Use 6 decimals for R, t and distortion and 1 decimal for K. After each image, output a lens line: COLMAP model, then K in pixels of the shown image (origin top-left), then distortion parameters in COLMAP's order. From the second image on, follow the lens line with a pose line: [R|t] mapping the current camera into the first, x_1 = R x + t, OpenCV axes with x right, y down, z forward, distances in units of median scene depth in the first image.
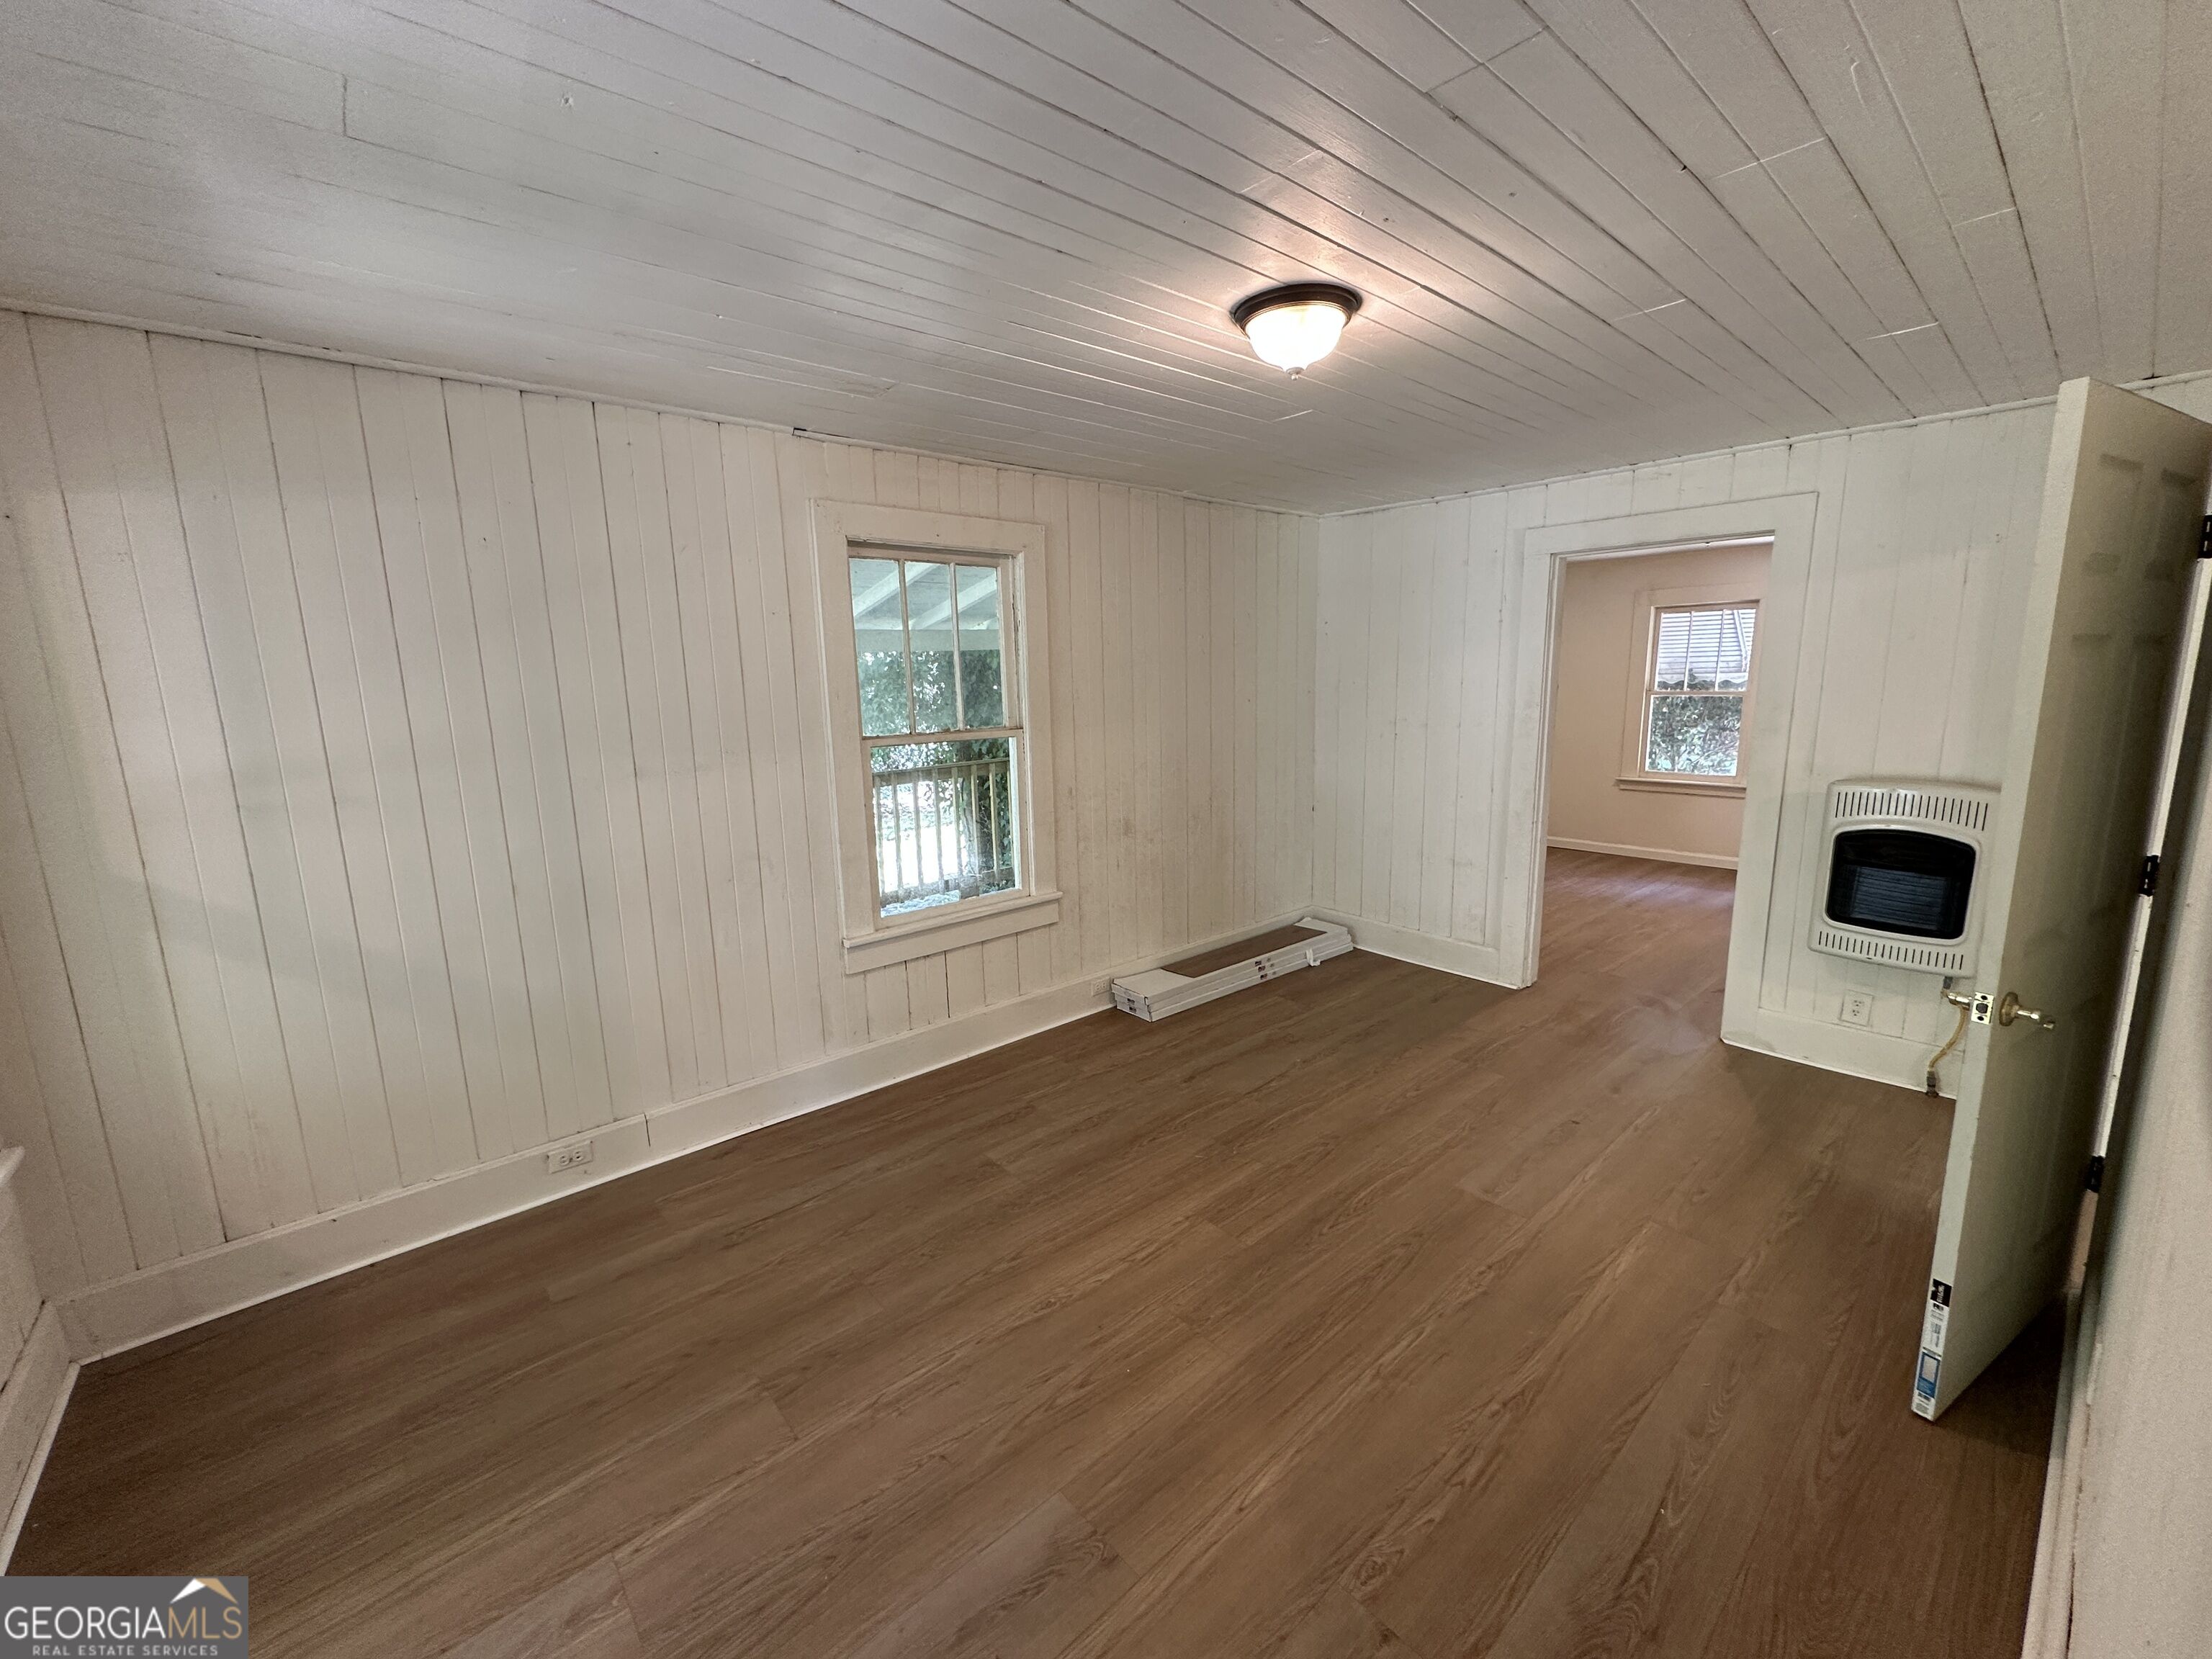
lens RADIAL K [[880.9, 0, 1104.9], [0, 880.9, 825.9], [0, 0, 1]] dist [-0.003277, -0.000444]
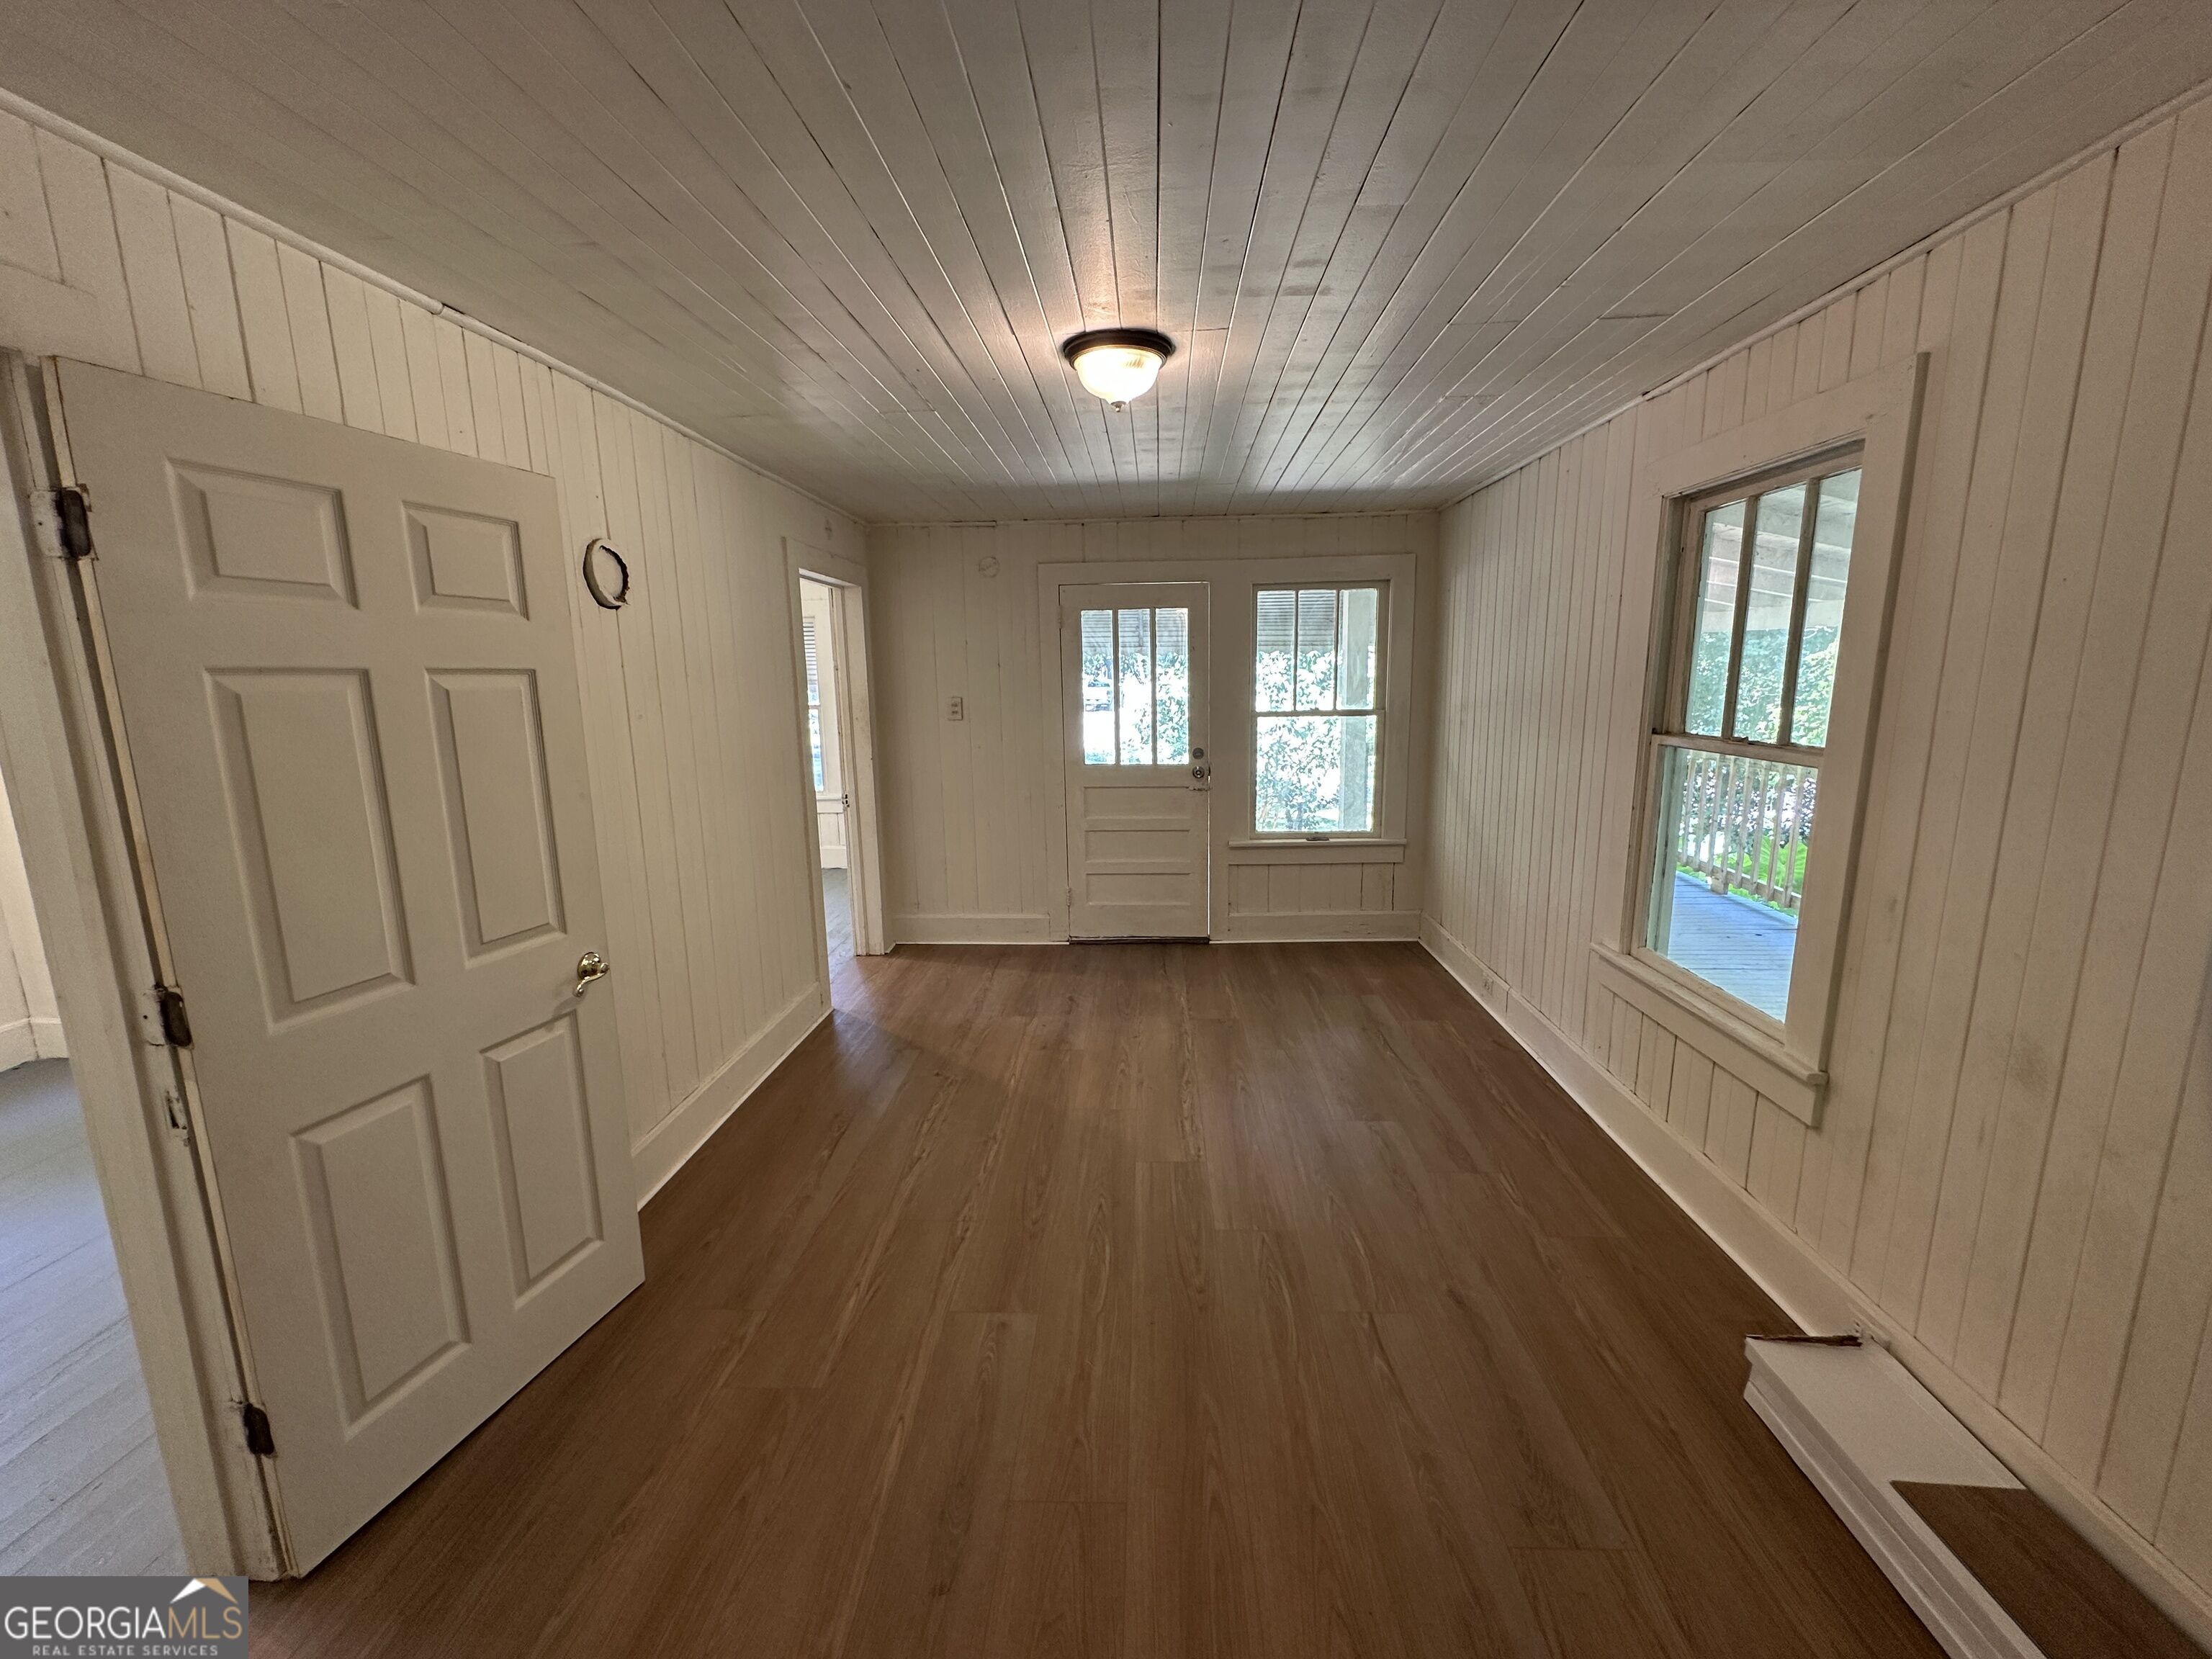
lens RADIAL K [[878.9, 0, 1119.4], [0, 878.9, 835.6], [0, 0, 1]] dist [0.015650, -0.000068]
pose [[-0.680028, 0.168531, -0.713554, 0.725321], [-0.094254, 0.945054, 0.313033, -0.231483], [0.727103, 0.280126, -0.626778, 1.224861]]
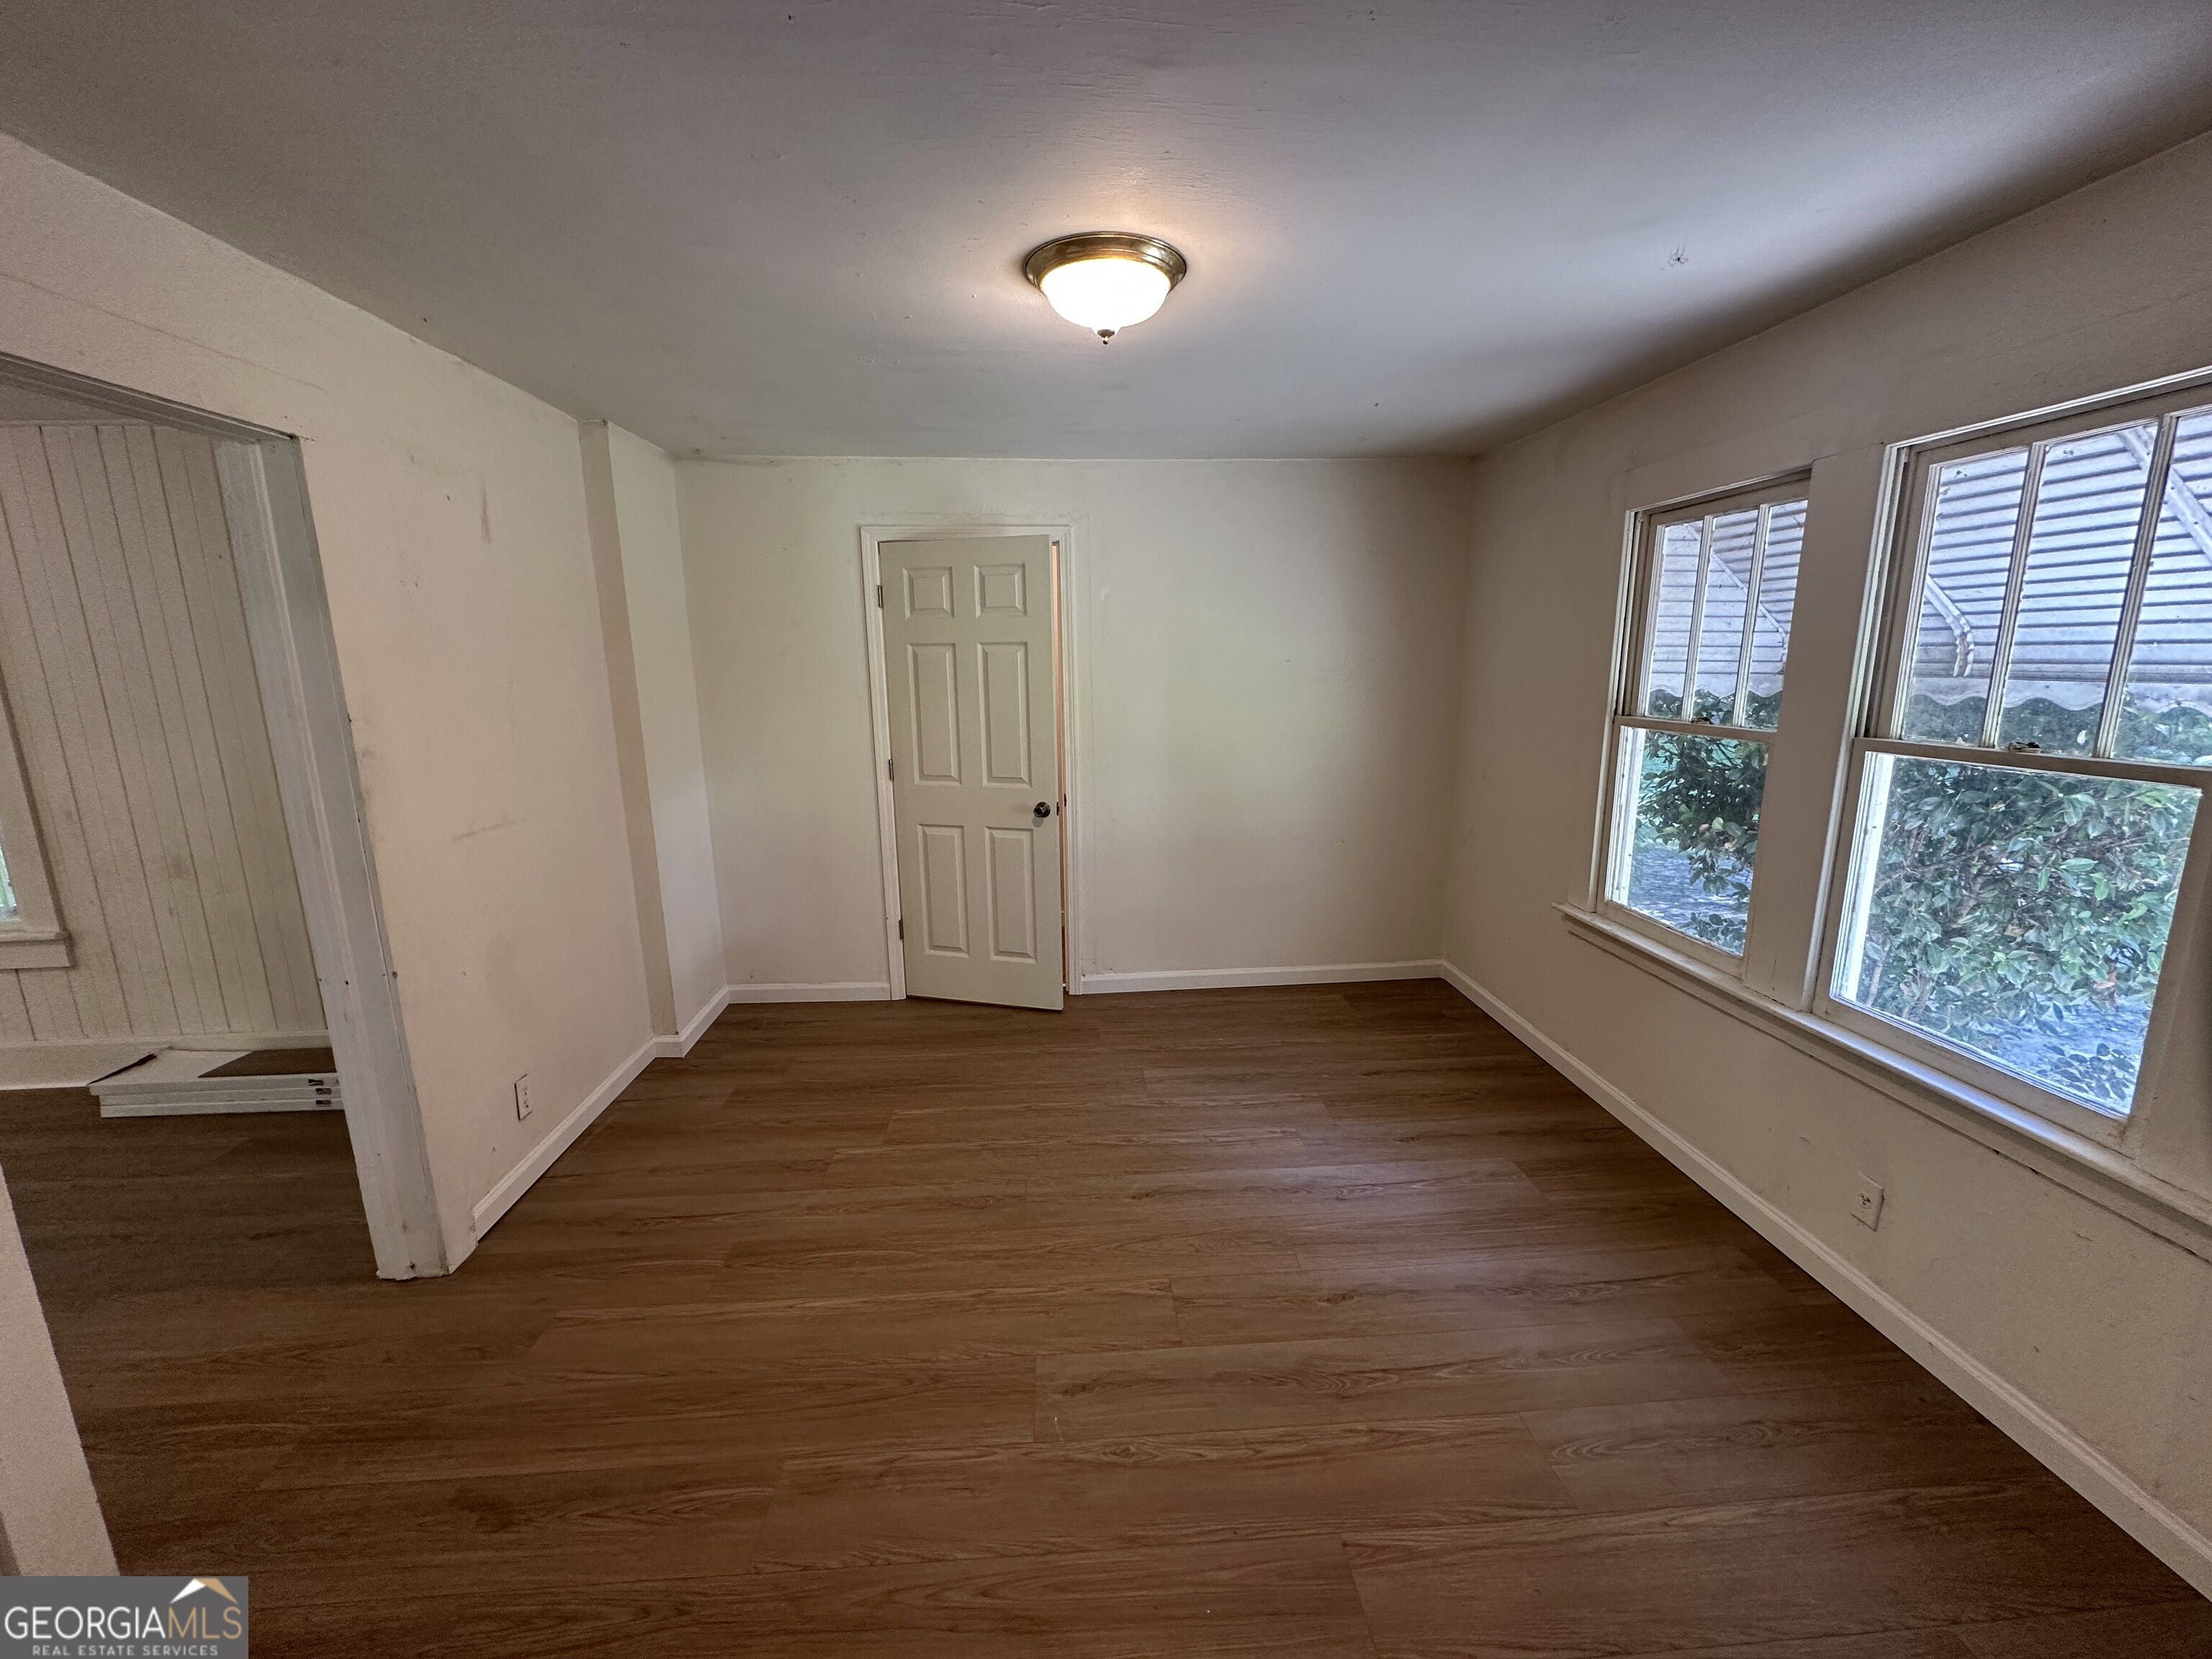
lens RADIAL K [[880.9, 0, 1104.9], [0, 880.9, 825.9], [0, 0, 1]] dist [-0.003277, -0.000444]
pose [[0.804850, 0.137907, -0.577233, 1.500443], [-0.110202, 0.990440, 0.082969, -0.251580], [0.583157, -0.003165, 0.812353, 1.117040]]
